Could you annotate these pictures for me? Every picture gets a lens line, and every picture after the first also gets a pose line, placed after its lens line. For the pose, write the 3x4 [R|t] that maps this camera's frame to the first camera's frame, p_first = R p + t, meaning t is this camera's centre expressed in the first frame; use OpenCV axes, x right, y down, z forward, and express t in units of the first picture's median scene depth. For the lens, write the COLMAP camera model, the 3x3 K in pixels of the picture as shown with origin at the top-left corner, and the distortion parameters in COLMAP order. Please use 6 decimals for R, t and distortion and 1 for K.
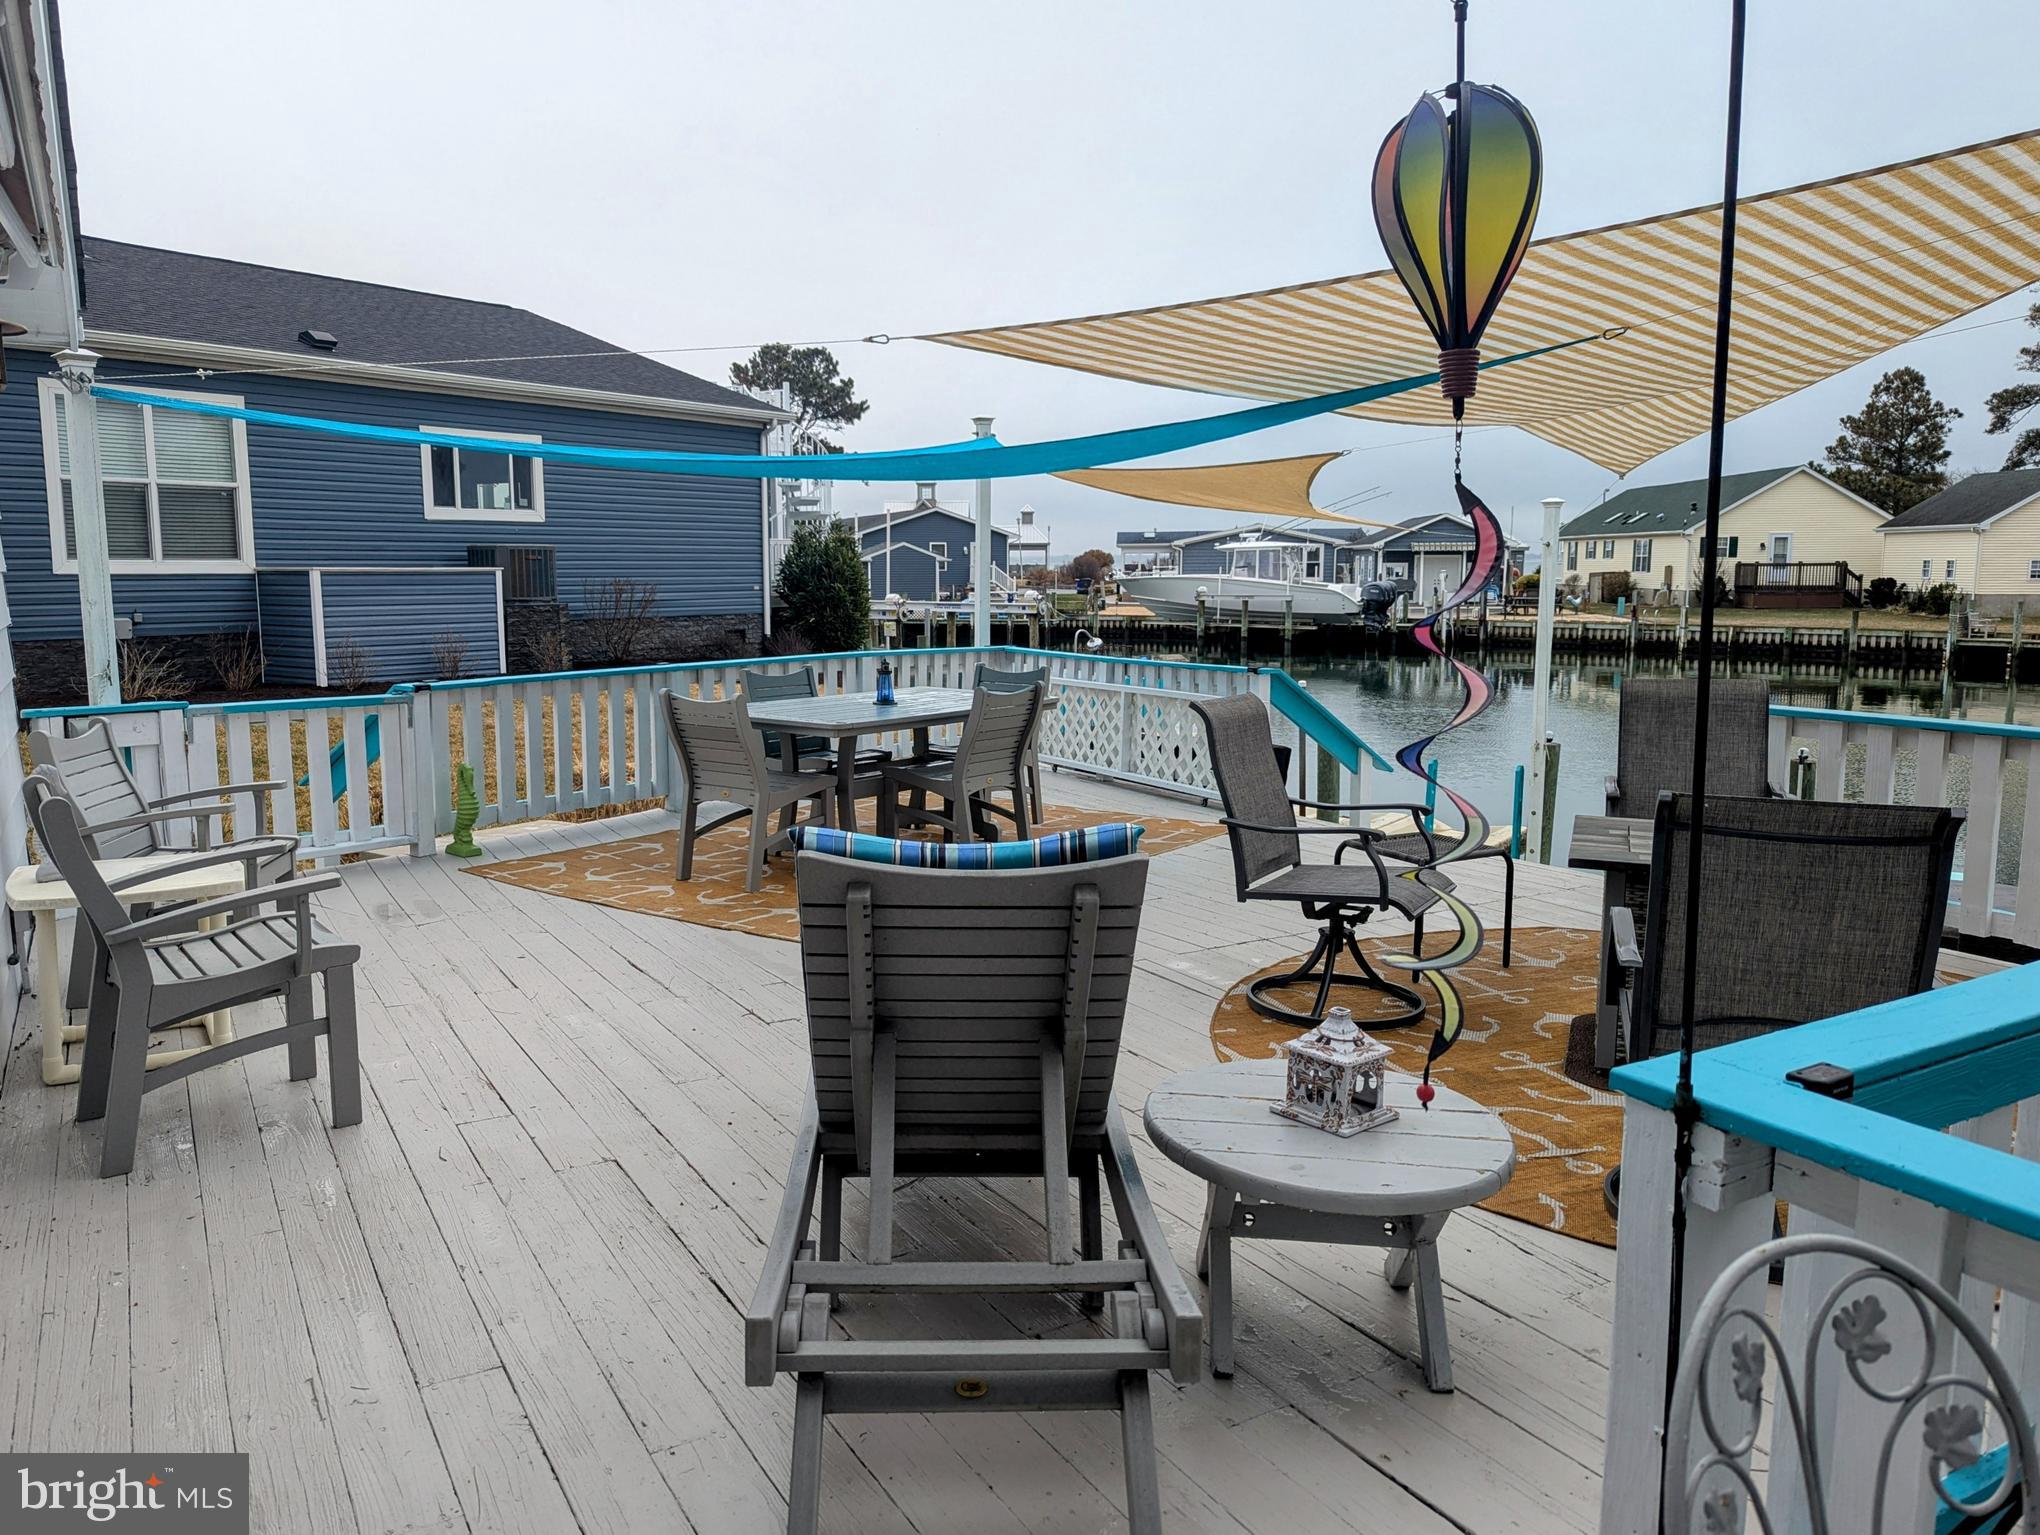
lens RADIAL K [[1434.4, 0, 1003.2], [0, 1434.4, 781.1], [0, 0, 1]] dist [0.048586, -0.035006]
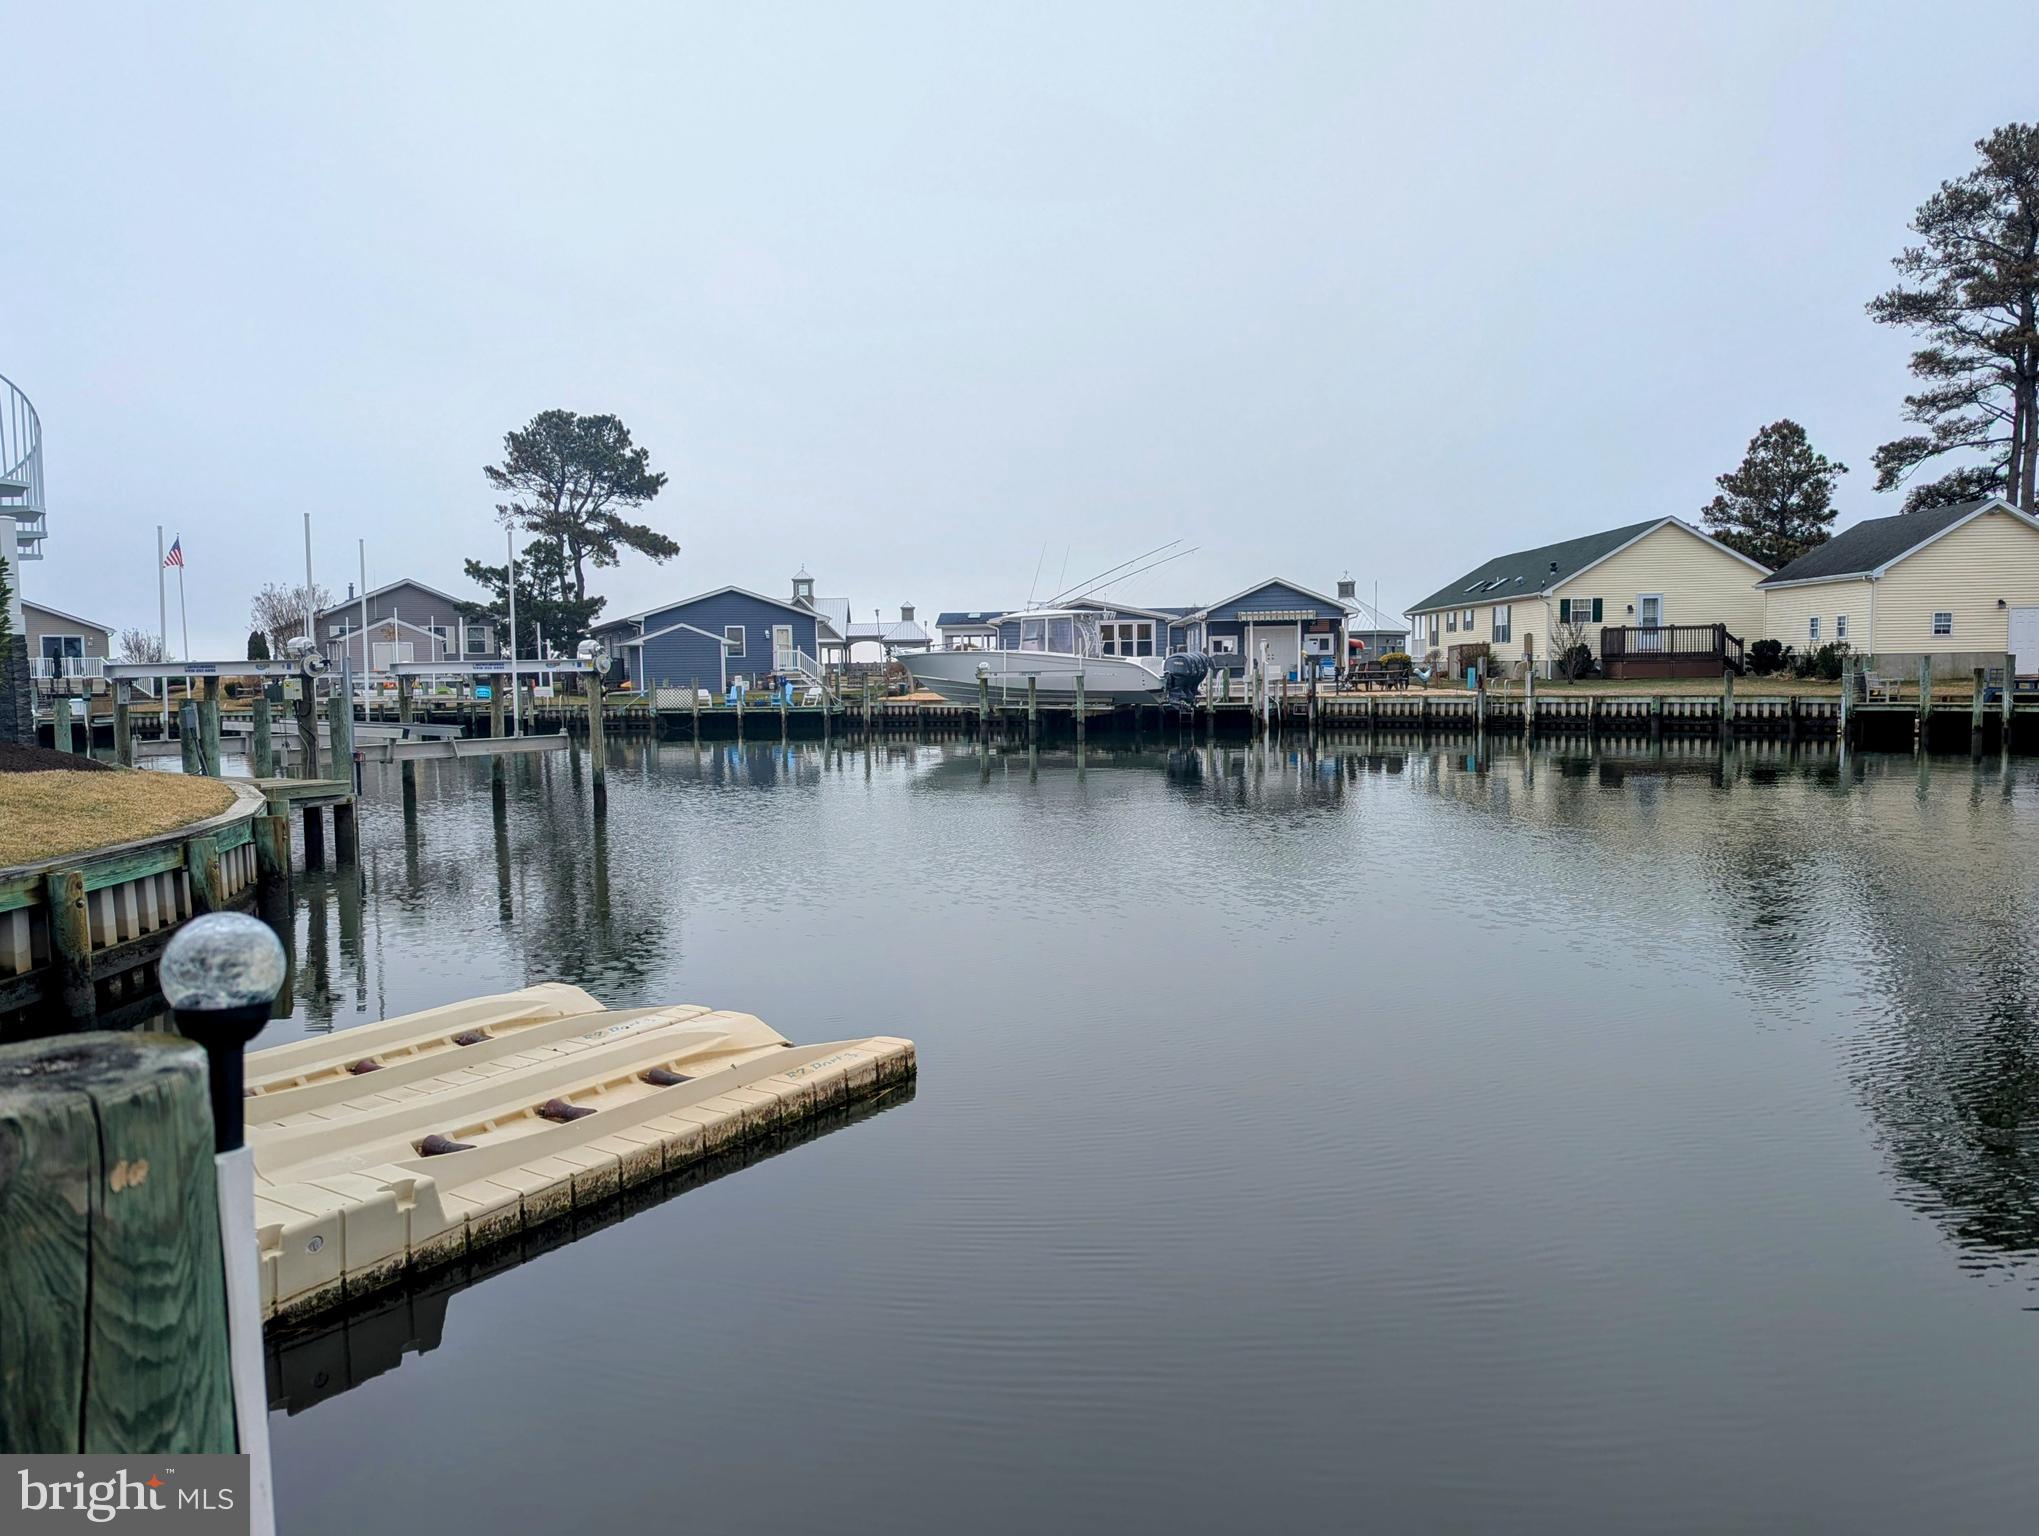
lens RADIAL K [[1422.3, 0, 994.7], [0, 1422.3, 806.5], [0, 0, 1]] dist [0.060977, -0.034396]
pose [[0.998972, -0.019941, 0.040721, 0.103896], [0.022095, 0.998343, -0.053134, -0.005116], [-0.039594, 0.053979, 0.997757, 0.157329]]
